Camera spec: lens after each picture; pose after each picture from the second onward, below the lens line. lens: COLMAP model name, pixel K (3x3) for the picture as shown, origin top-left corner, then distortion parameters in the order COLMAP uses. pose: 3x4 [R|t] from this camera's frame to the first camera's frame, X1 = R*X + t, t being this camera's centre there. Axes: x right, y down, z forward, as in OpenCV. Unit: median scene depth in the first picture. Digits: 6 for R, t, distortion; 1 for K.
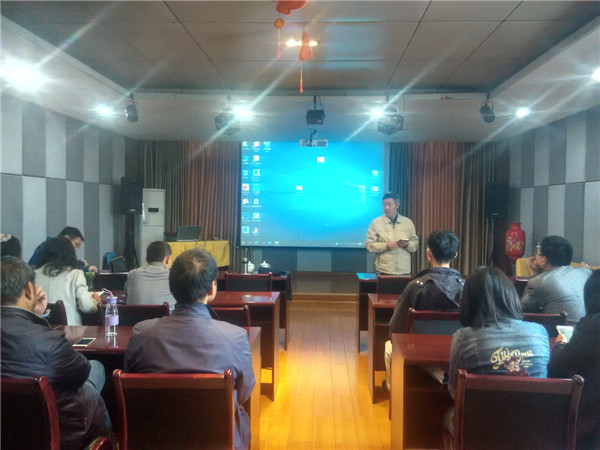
lens RADIAL K [[507.3, 0, 306.4], [0, 507.3, 224.4], [0, 0, 1]] dist [0.082103, -0.116203]
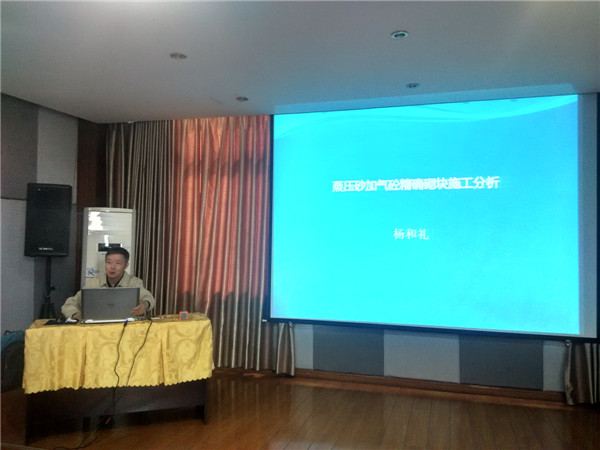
lens RADIAL K [[507.3, 0, 299.8], [0, 507.3, 224.8], [0, 0, 1]] dist [0.082103, -0.116203]
pose [[0.974458, -0.008910, -0.224391, 0.013790], [-0.006772, 0.997592, -0.069019, -0.016245], [0.224466, 0.068775, 0.972052, 0.528167]]
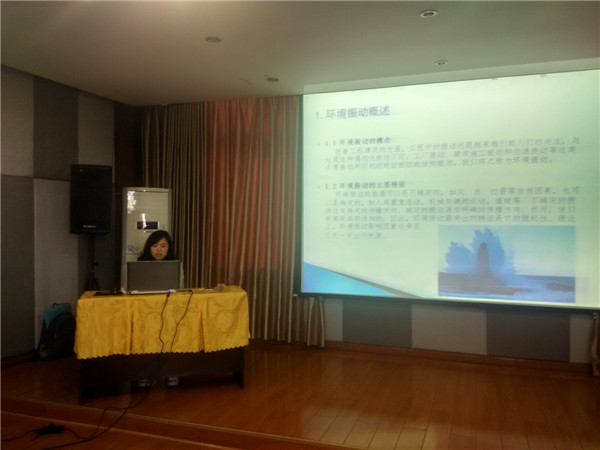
lens RADIAL K [[507.3, 0, 300.9], [0, 507.3, 223.7], [0, 0, 1]] dist [0.082103, -0.116203]
pose [[0.962517, -0.006197, -0.271151, 0.013331], [-0.003116, 0.999420, -0.033902, -0.011603], [0.271204, 0.033476, 0.961940, 0.512171]]
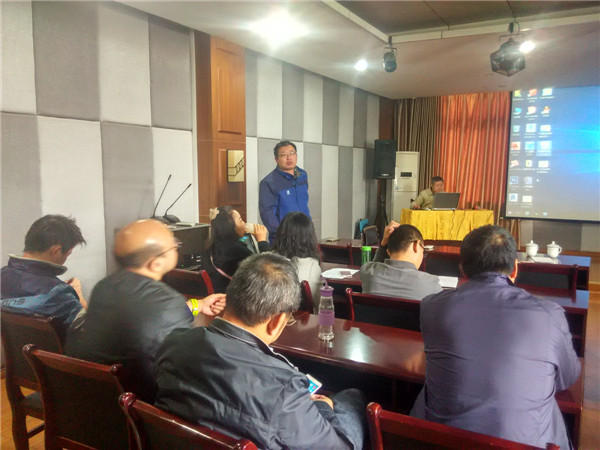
lens RADIAL K [[507.3, 0, 312.1], [0, 507.3, 218.2], [0, 0, 1]] dist [0.082103, -0.116203]
pose [[0.893983, 0.035712, -0.446675, -0.038443], [-0.010417, 0.998206, 0.058959, -0.001863], [0.447979, -0.048055, 0.892752, 0.097727]]
